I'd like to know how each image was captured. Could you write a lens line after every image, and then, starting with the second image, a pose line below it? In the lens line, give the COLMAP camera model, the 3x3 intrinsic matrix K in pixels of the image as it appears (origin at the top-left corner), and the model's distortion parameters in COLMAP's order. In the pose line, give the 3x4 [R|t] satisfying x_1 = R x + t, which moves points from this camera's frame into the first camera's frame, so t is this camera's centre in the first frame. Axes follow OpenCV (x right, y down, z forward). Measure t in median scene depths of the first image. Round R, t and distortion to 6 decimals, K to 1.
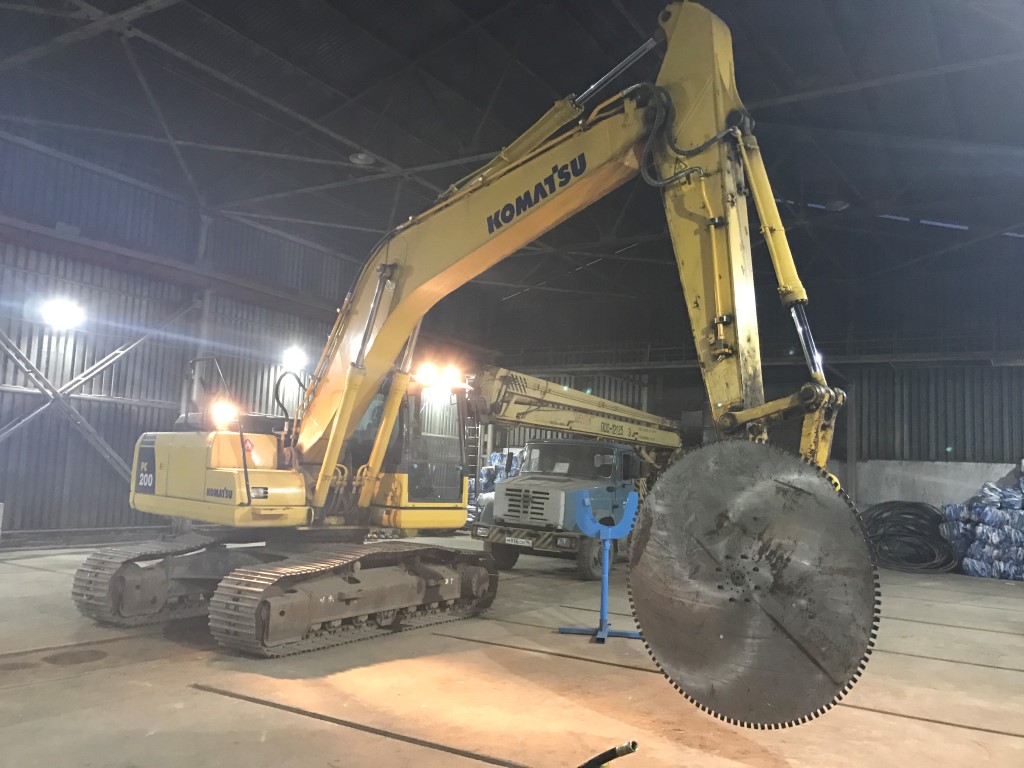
lens RADIAL K [[853.1, 0, 512.0], [0, 853.1, 384.0], [0, 0, 1]] dist [0.009388, 0.006831]
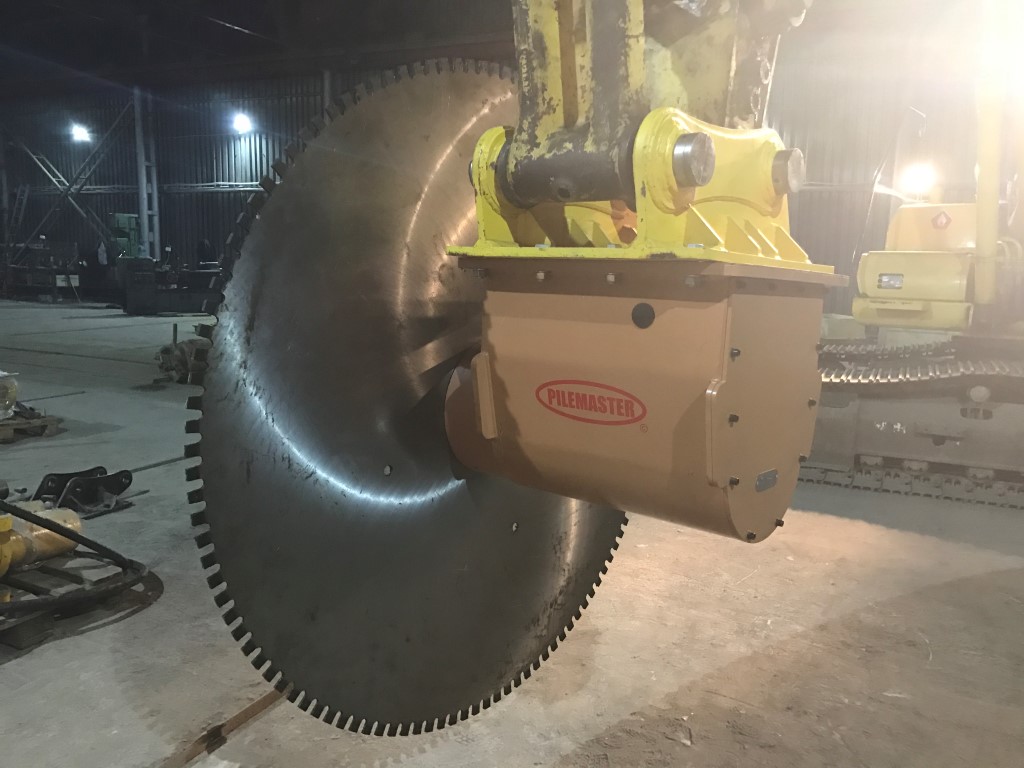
lens RADIAL K [[853.1, 0, 512.0], [0, 853.1, 384.0], [0, 0, 1]] dist [0.009388, 0.006831]
pose [[0.037344, 0.110277, -0.993199, 0.470414], [0.084584, 0.989977, 0.113100, 0.106456], [0.995716, -0.088232, 0.027642, 0.654333]]
